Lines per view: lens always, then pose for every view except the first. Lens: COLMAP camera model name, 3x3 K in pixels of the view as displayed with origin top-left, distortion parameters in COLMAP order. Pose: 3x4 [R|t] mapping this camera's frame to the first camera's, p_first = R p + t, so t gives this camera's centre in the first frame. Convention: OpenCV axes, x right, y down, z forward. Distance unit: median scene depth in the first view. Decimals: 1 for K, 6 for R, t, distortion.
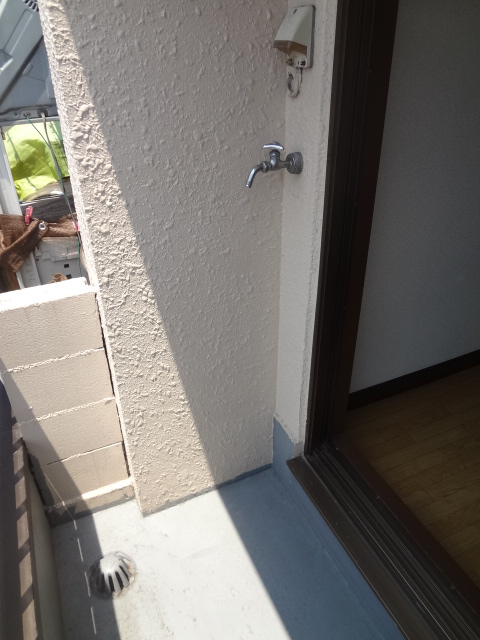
lens RADIAL K [[470.6, 0, 240.6], [0, 470.6, 320.9], [0, 0, 1]] dist [-0.050559, 0.004123]
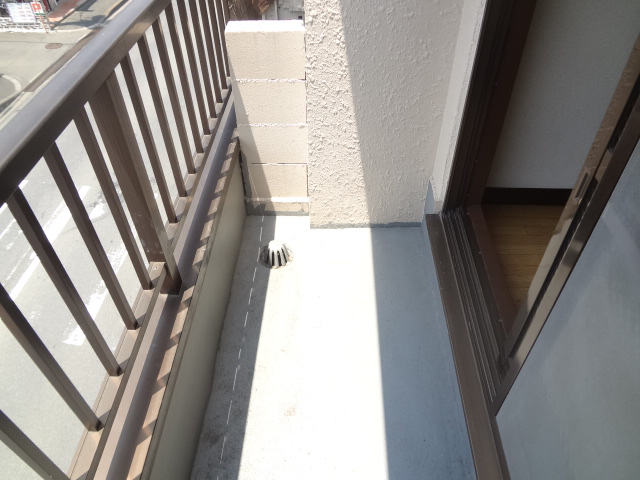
lens RADIAL K [[470.6, 0, 319.9], [0, 470.6, 239.4], [0, 0, 1]] dist [-0.050559, 0.004123]
pose [[0.904090, 0.302086, -0.302266, 0.262501], [-0.229715, 0.939979, 0.252332, 0.130441], [0.360350, -0.158696, 0.919219, -0.244147]]
